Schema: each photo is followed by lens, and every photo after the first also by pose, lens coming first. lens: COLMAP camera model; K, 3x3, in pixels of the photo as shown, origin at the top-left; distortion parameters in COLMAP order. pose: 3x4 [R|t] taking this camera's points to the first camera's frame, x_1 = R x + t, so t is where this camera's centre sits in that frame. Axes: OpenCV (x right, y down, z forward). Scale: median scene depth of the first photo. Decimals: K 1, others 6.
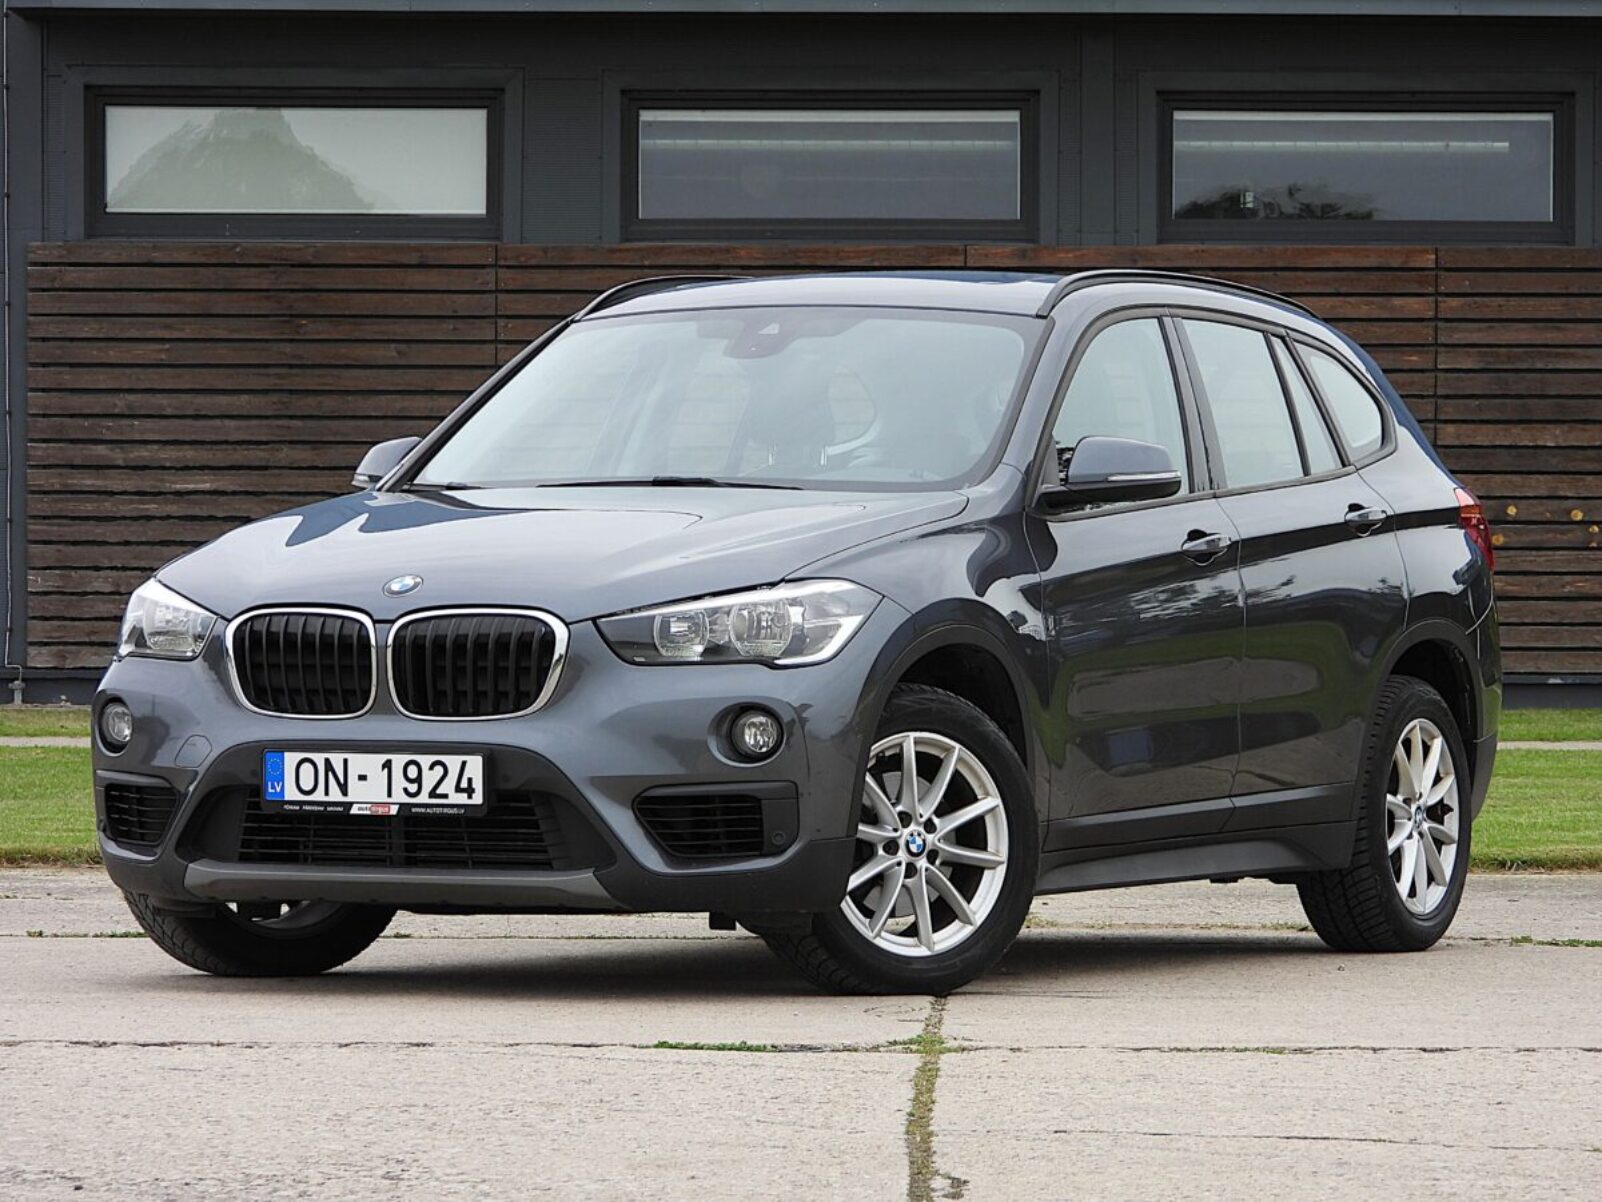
lens RADIAL K [[7901.1, 0, 801.0], [0, 7901.1, 601.0], [0, 0, 1]] dist [-0.043402, 2.728290]
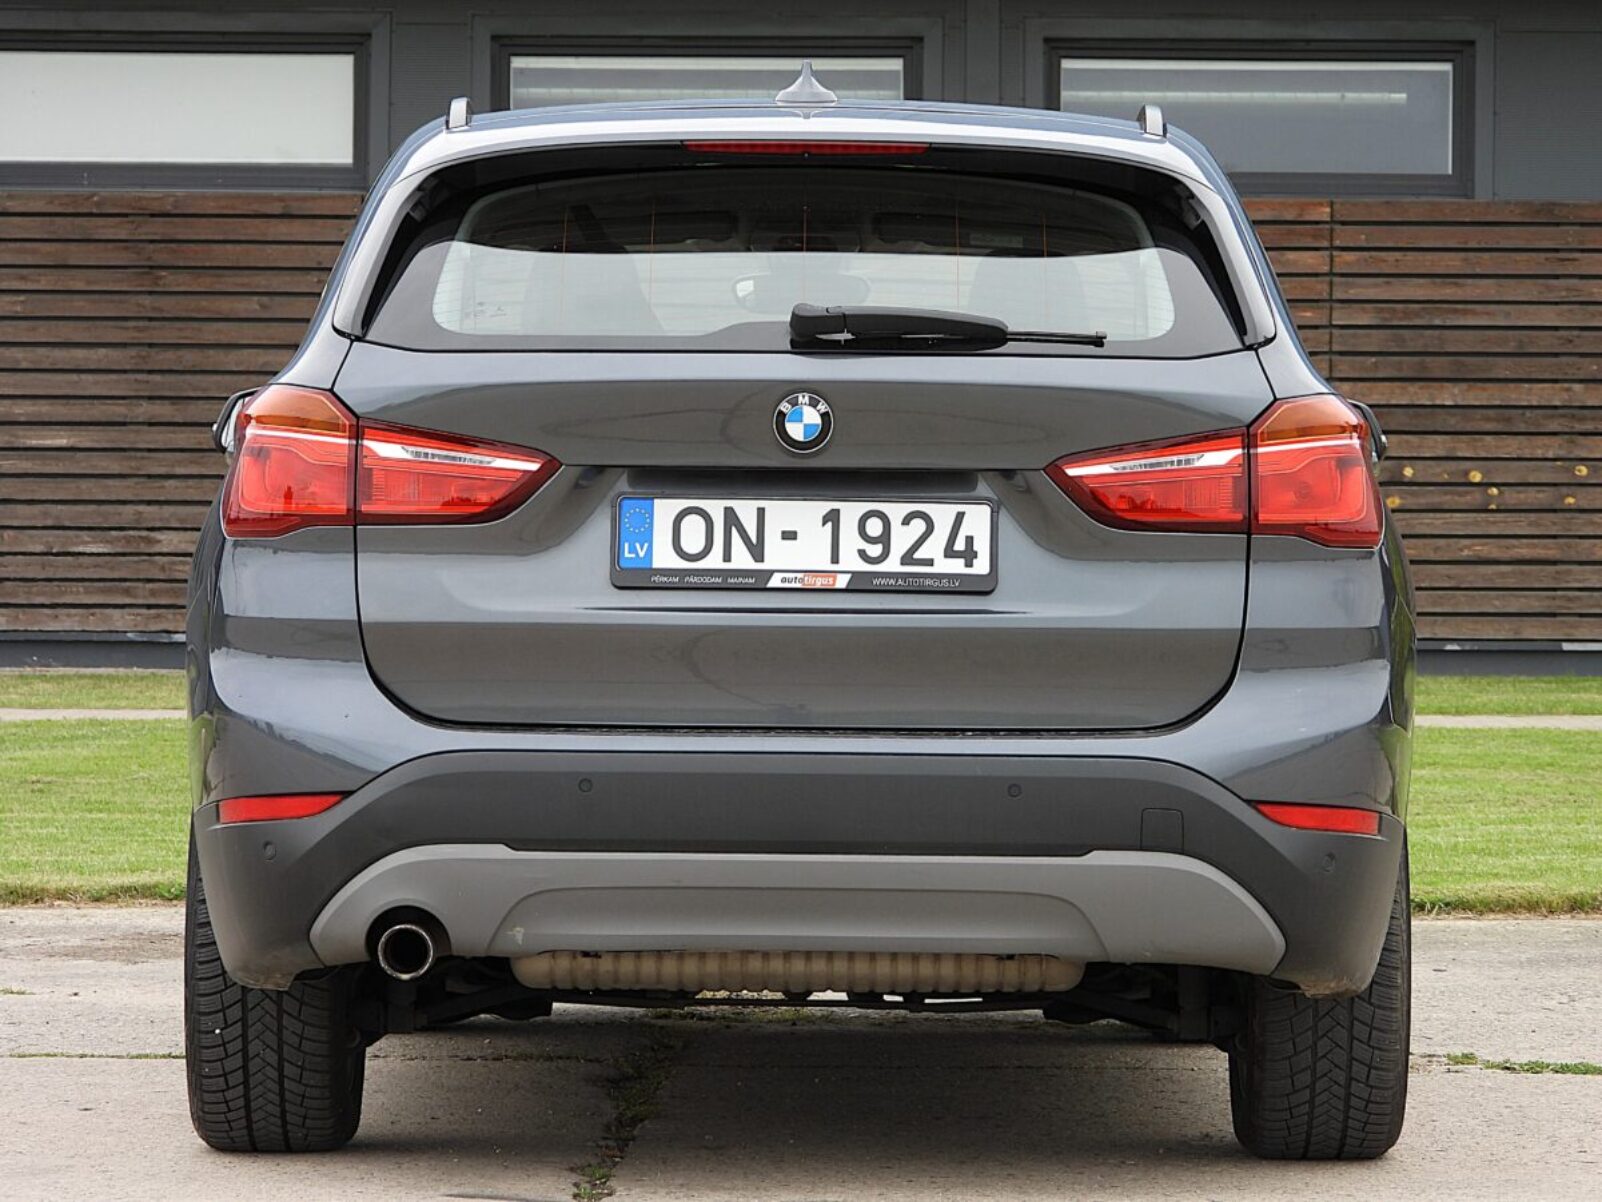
lens RADIAL K [[6767.2, 0, 684.6], [0, 6767.2, 601.1], [0, 0, 1]] dist [0.089777, -2.882410]
pose [[0.999902, 0.003206, -0.013614, 0.012568], [-0.003102, 0.999966, 0.007634, -0.001627], [0.013638, -0.007591, 0.999878, 0.168615]]
